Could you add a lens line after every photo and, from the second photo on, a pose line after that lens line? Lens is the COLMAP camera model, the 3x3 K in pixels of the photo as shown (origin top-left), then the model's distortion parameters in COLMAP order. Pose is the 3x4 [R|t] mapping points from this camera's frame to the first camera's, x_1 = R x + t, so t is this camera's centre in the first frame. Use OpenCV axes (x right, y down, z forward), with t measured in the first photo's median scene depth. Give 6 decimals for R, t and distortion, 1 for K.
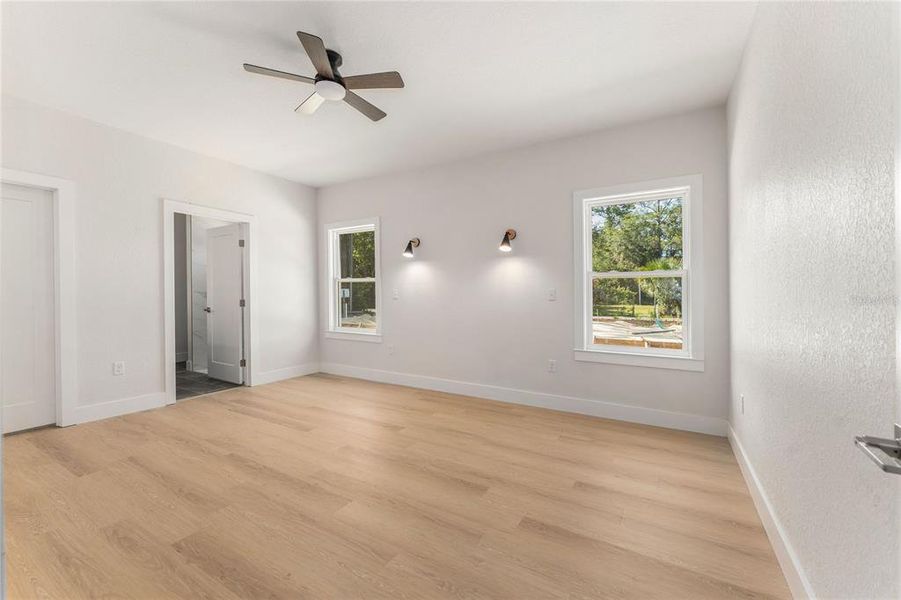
lens RADIAL K [[362.5, 0, 450.5], [0, 362.5, 300.0], [0, 0, 1]] dist [-0.001628, -0.000297]
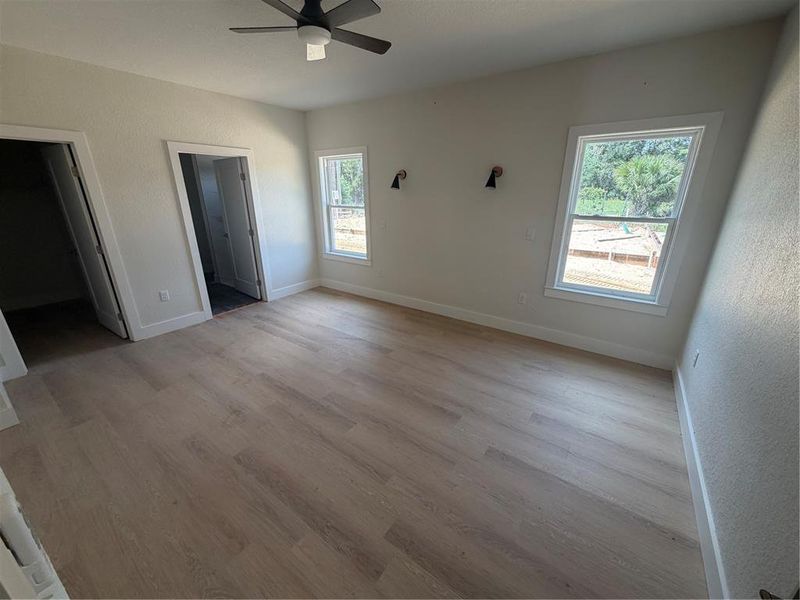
lens RADIAL K [[312.9, 0, 400.0], [0, 312.9, 300.0], [0, 0, 1]] dist [0.000472, 0.000192]
pose [[0.996116, 0.034129, -0.081168, -0.025028], [-0.006654, 0.948366, 0.317108, -0.152012], [0.087799, -0.315336, 0.944910, 0.054485]]
